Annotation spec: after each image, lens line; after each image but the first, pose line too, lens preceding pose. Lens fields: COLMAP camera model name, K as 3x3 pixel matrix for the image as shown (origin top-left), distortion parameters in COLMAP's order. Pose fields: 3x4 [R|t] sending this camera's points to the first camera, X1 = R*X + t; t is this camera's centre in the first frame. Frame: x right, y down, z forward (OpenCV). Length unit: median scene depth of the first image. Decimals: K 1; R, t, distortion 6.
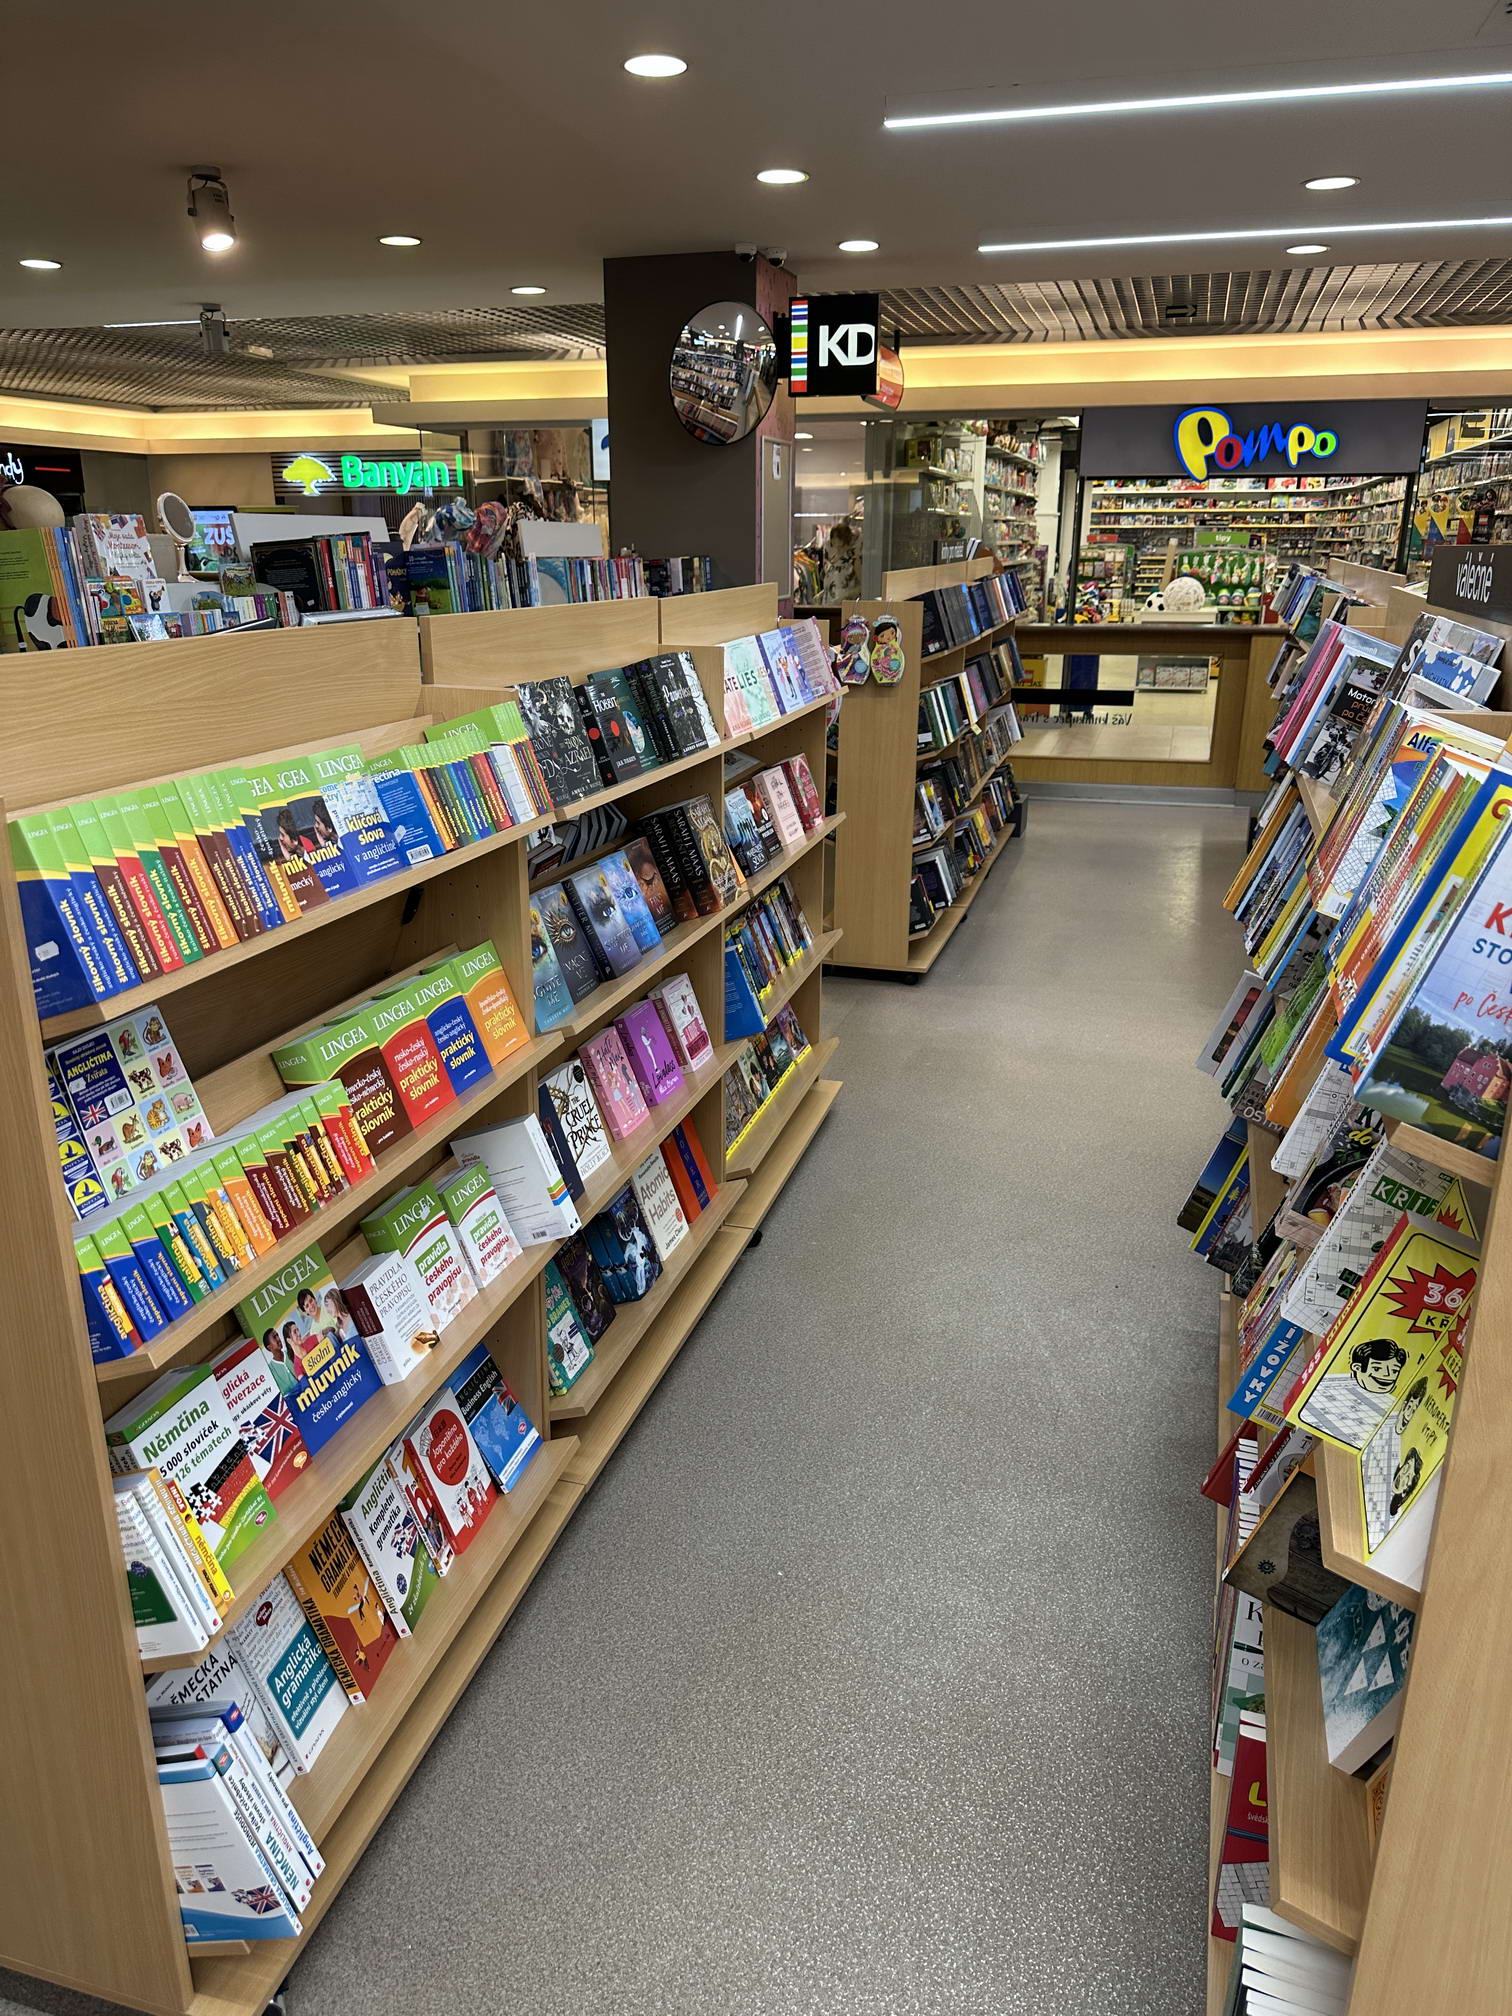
lens RADIAL K [[1446.7, 0, 757.8], [0, 1446.7, 1016.1], [0, 0, 1]] dist [0.035656, -0.024259]
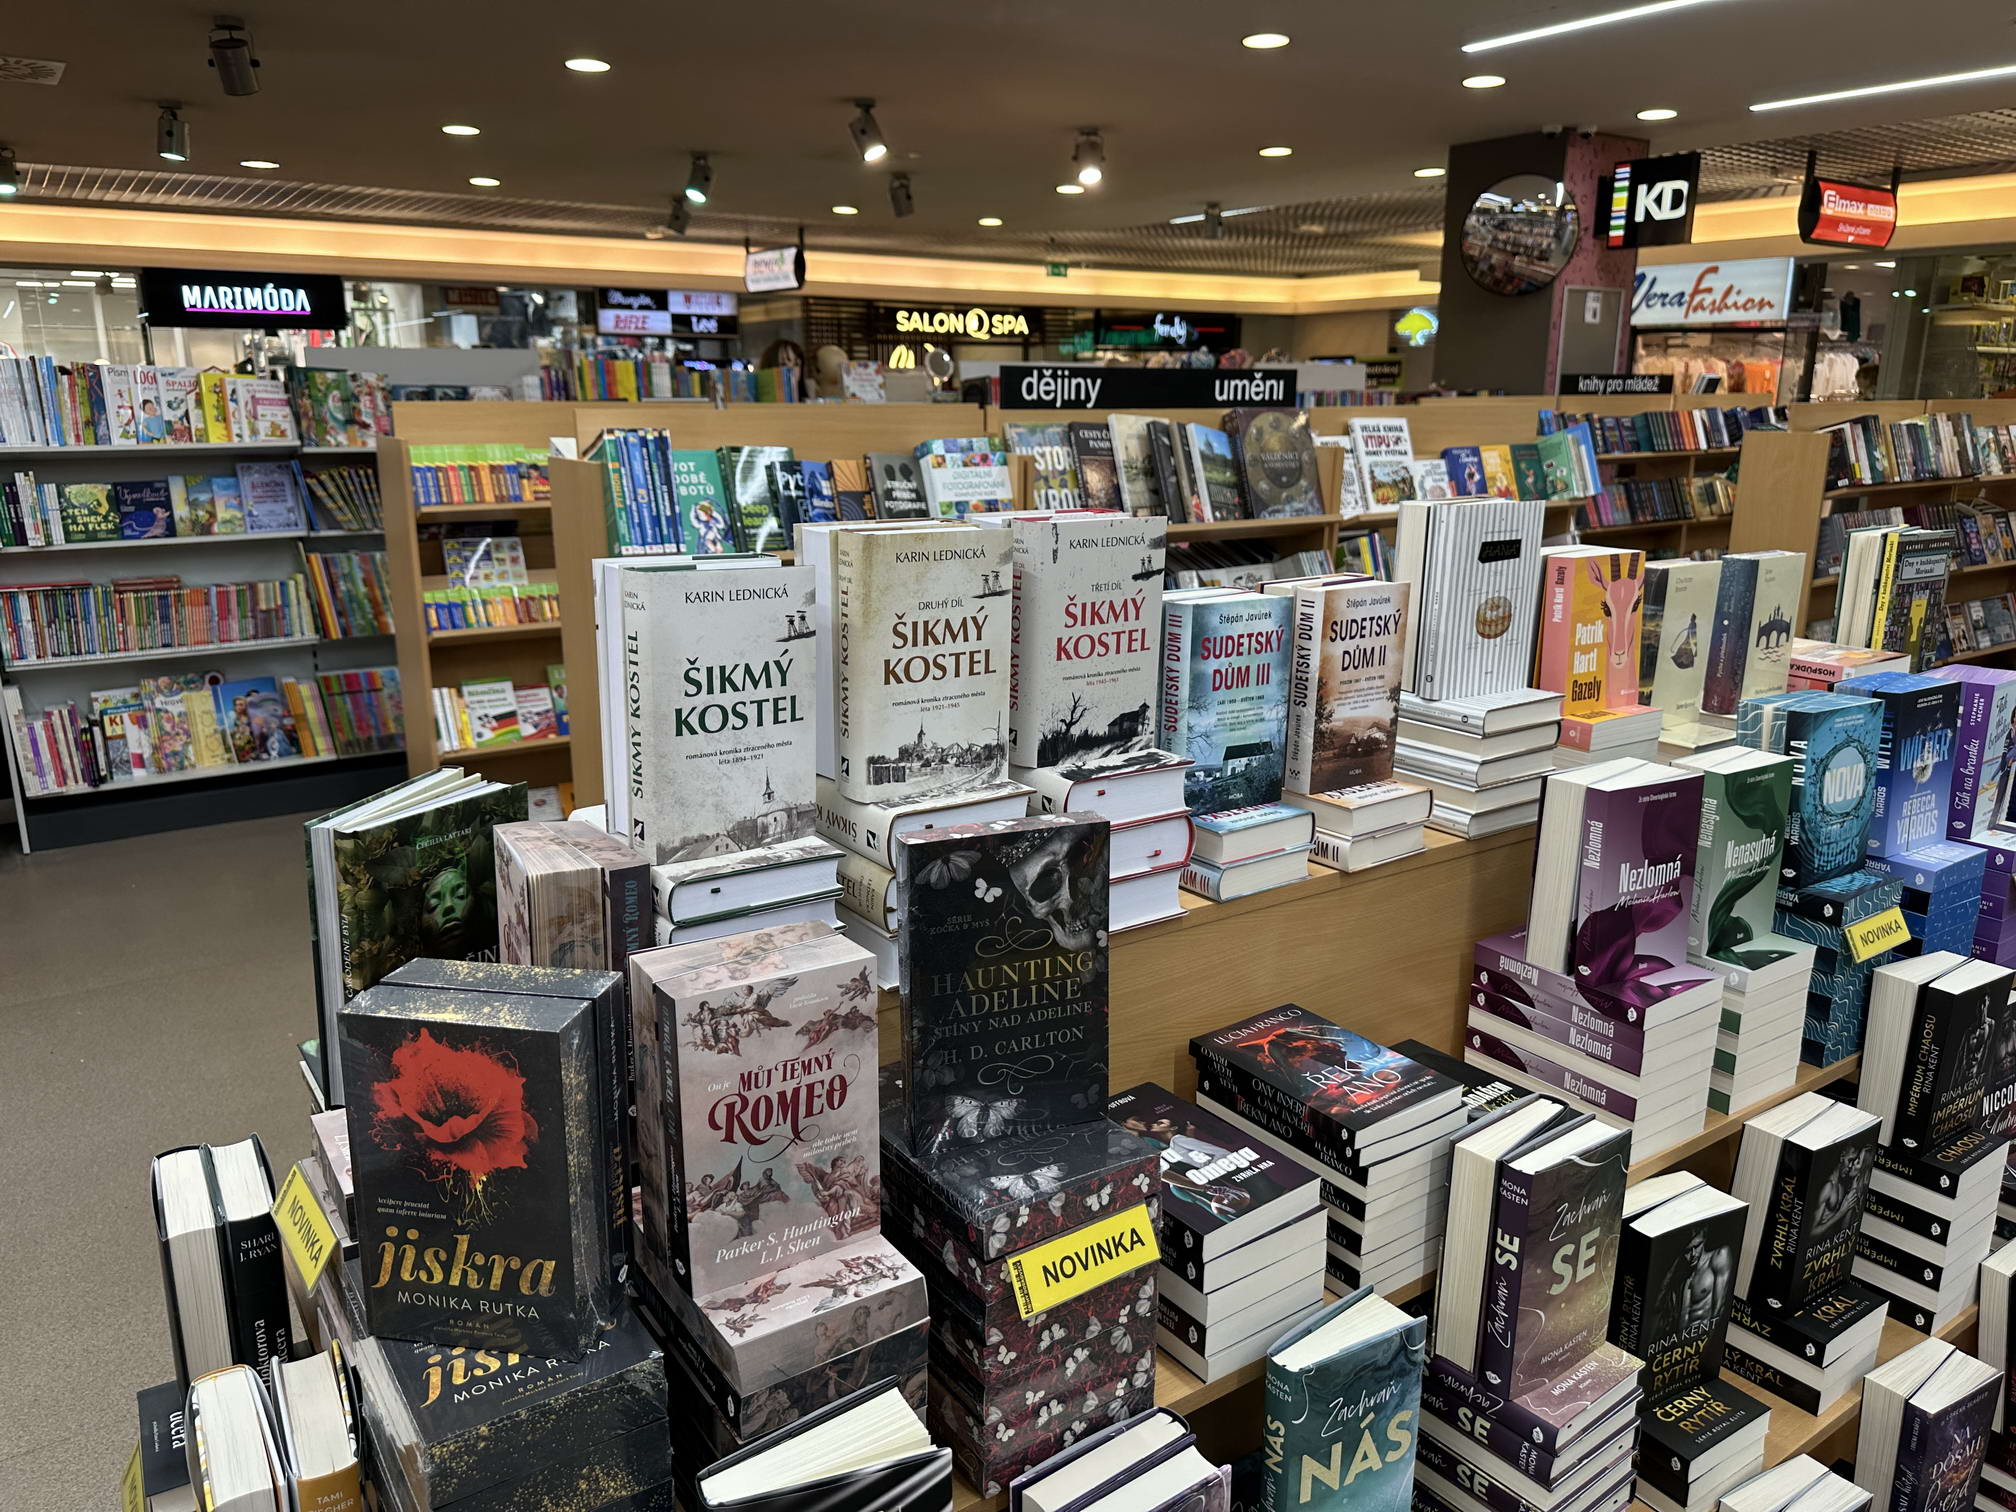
lens RADIAL K [[1446.7, 0, 994.8], [0, 1446.7, 752.3], [0, 0, 1]] dist [0.035656, -0.024259]
pose [[0.804684, 0.146211, -0.575418, 0.347845], [-0.186480, 0.982395, -0.011158, 0.045396], [0.563656, 0.116283, 0.817783, -0.117080]]
